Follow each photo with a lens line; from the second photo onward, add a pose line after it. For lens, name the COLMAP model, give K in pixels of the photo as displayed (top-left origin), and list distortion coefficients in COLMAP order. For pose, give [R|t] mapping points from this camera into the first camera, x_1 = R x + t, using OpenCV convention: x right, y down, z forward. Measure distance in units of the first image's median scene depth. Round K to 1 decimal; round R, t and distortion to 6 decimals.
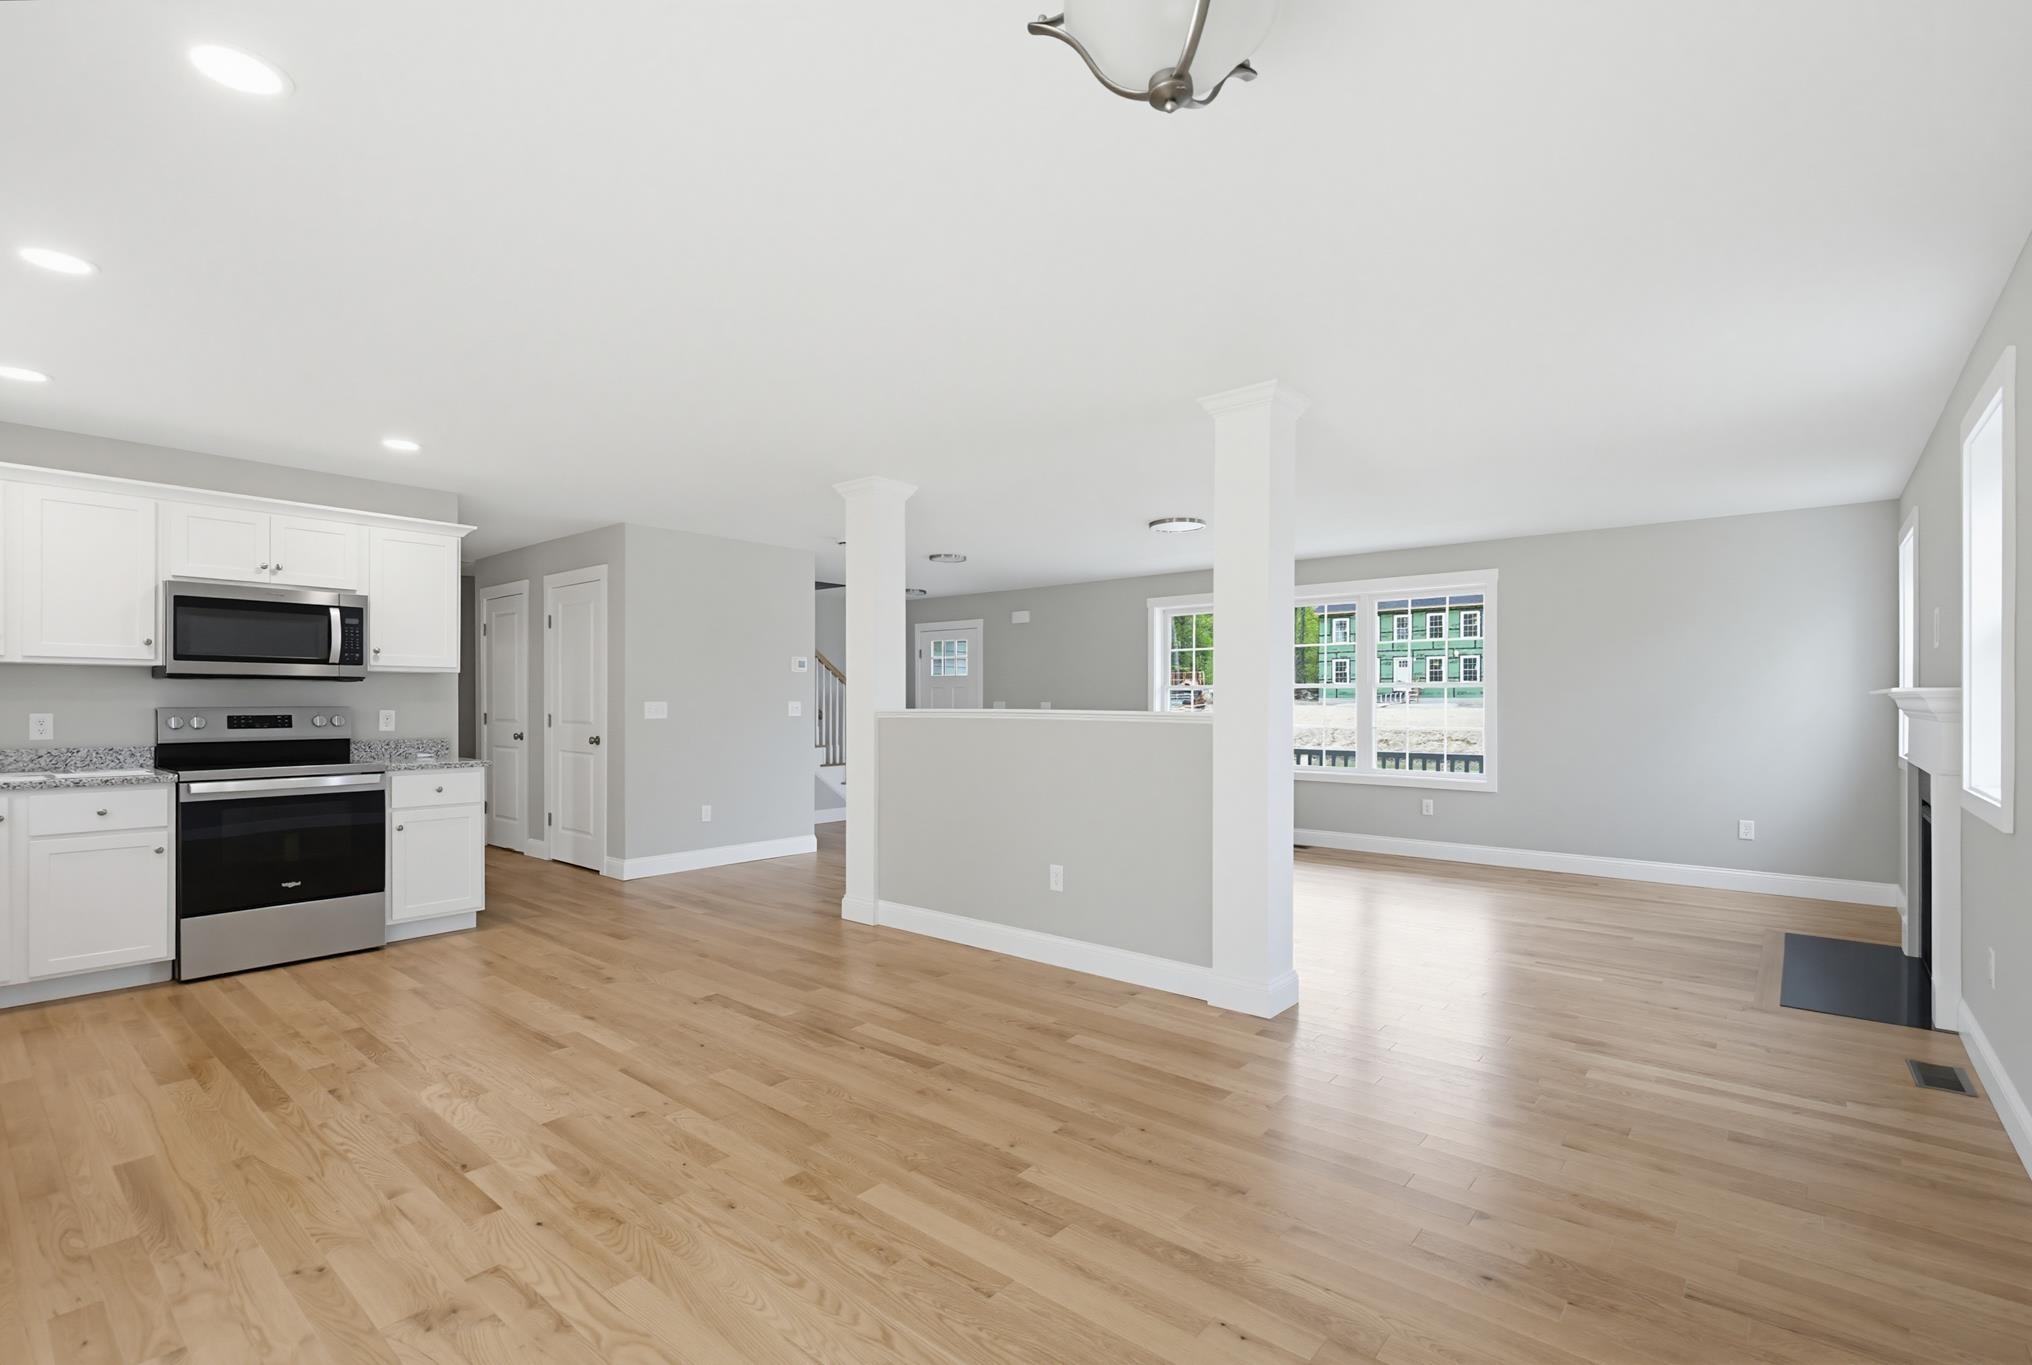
lens RADIAL K [[922.8, 0, 1024.2], [0, 922.8, 709.3], [0, 0, 1]] dist [0.003603, -0.002368]
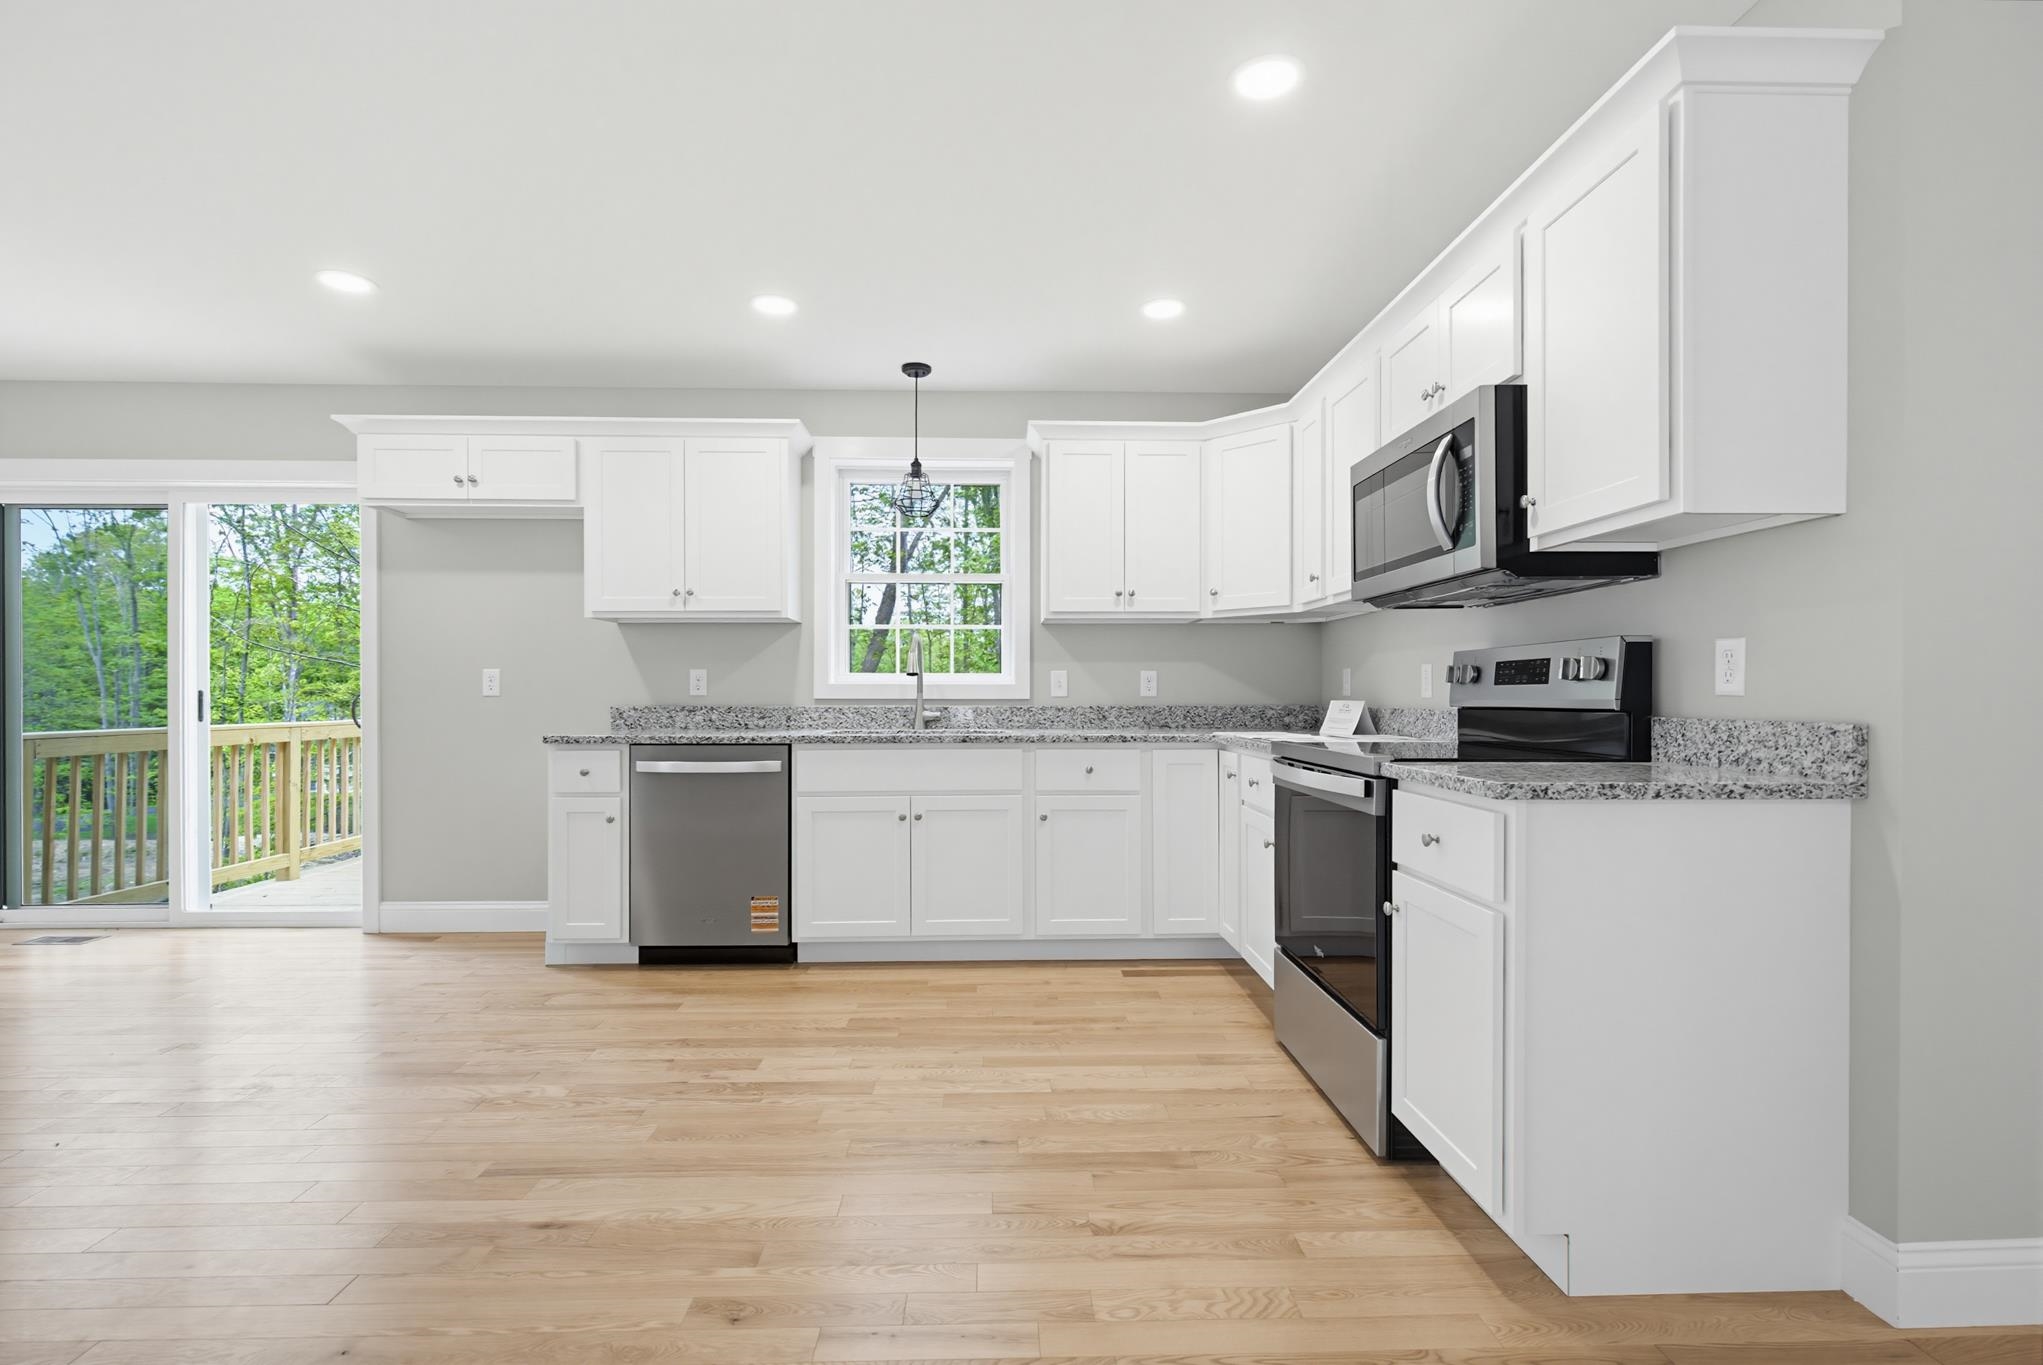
lens RADIAL K [[927.8, 0, 1021.9], [0, 927.8, 699.2], [0, 0, 1]] dist [0.003603, -0.002368]
pose [[-0.750005, 0.002781, -0.661426, -0.290659], [-0.006047, 0.999921, 0.011062, 0.028760], [0.661404, 0.012296, -0.749929, 1.391599]]
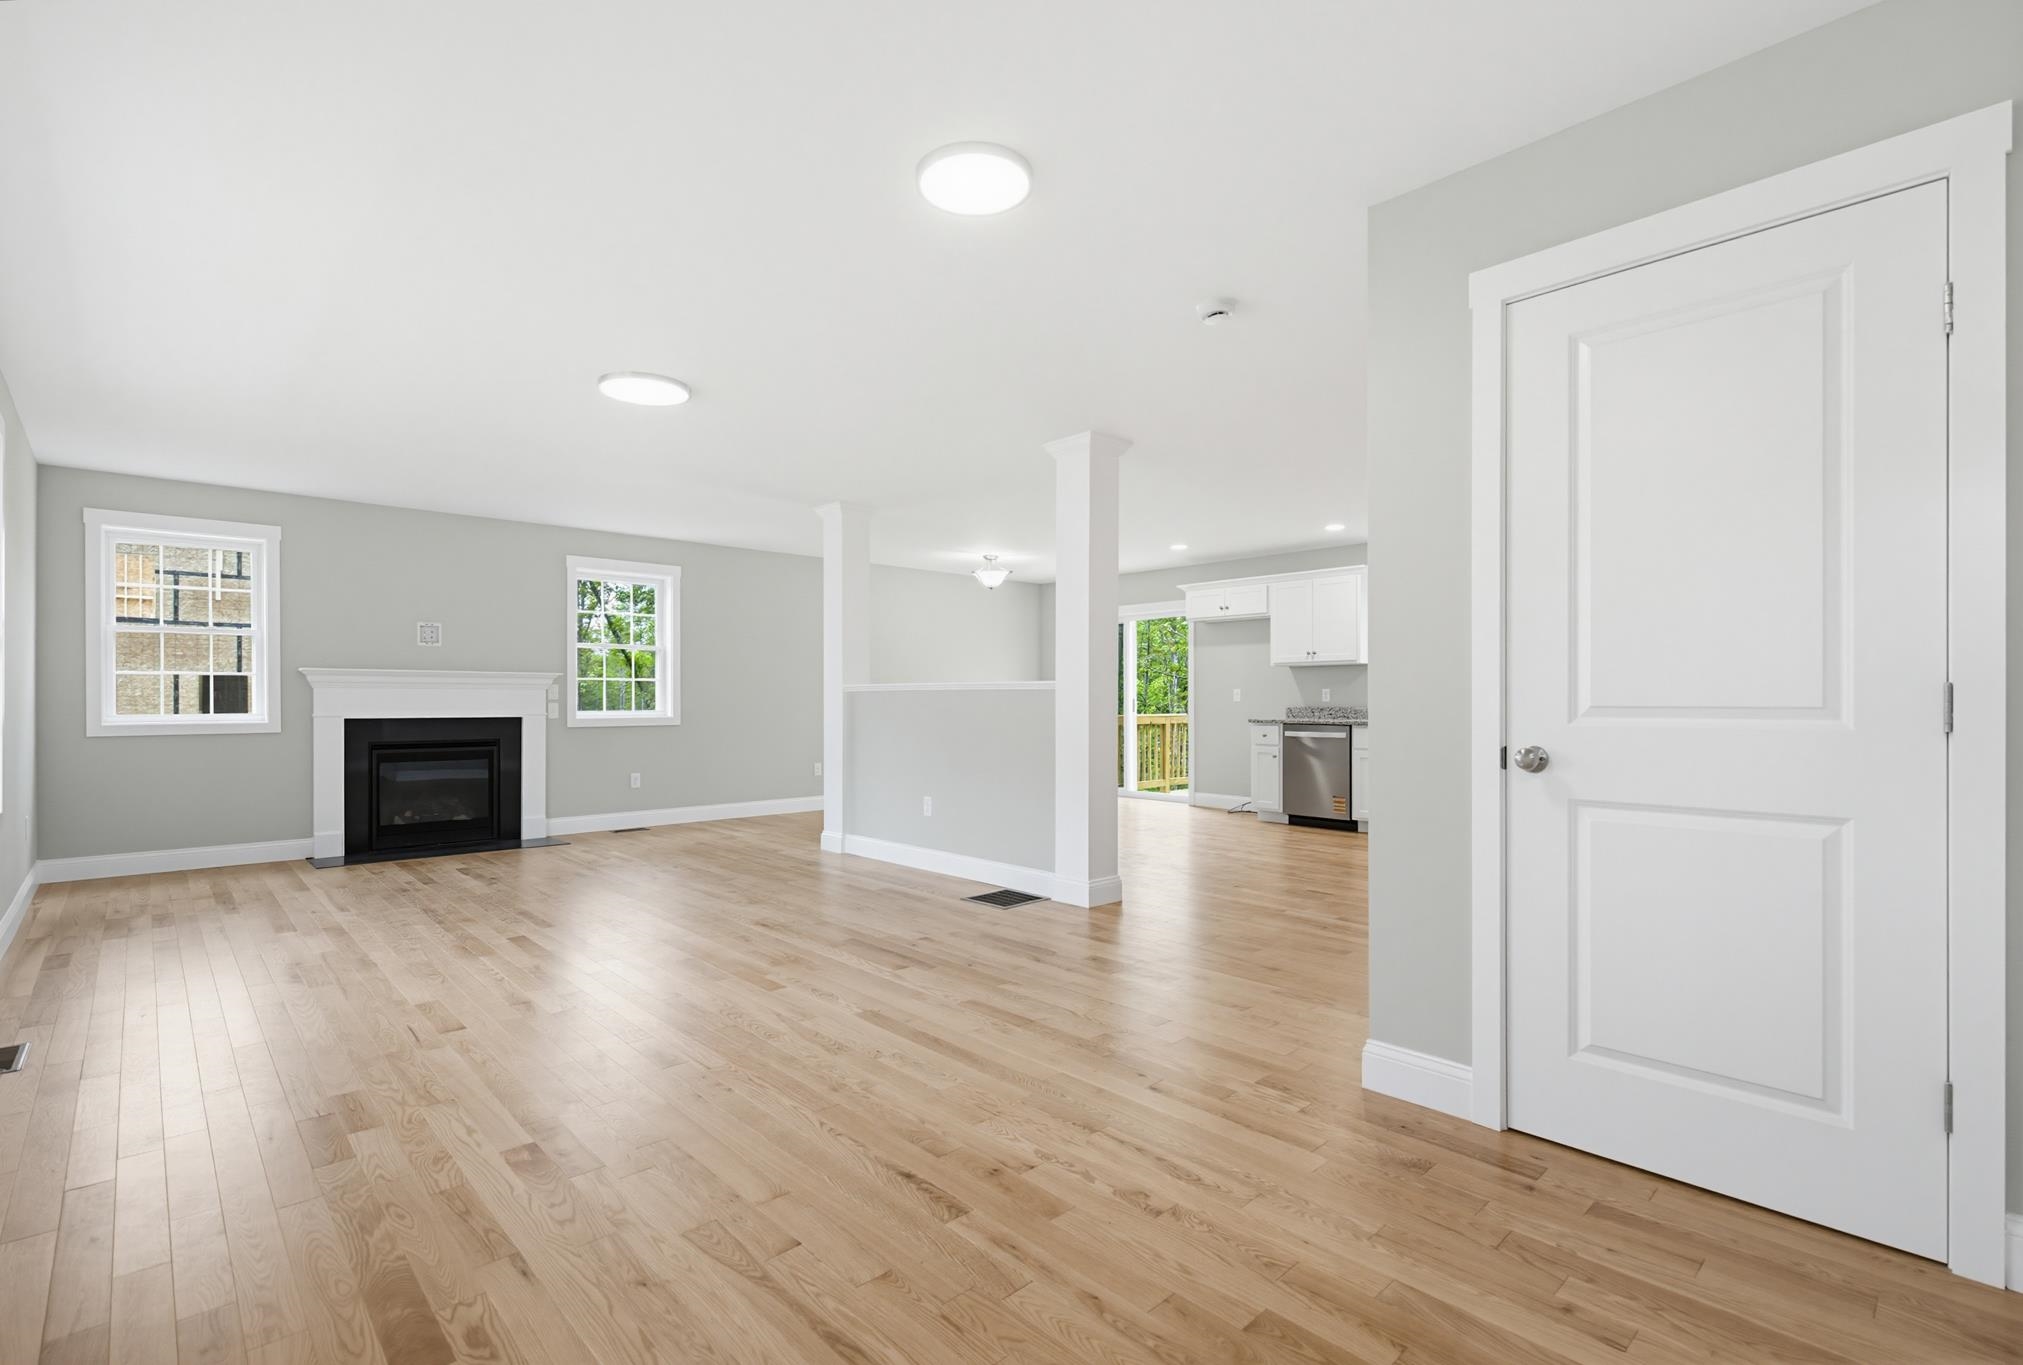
lens RADIAL K [[918.7, 0, 997.0], [0, 918.7, 692.8], [0, 0, 1]] dist [0.003603, -0.002368]
pose [[-0.990900, 0.001244, 0.134593, -0.253938], [0.001597, 0.999996, 0.002510, 0.011800], [-0.134589, 0.002702, -0.990898, 2.516430]]
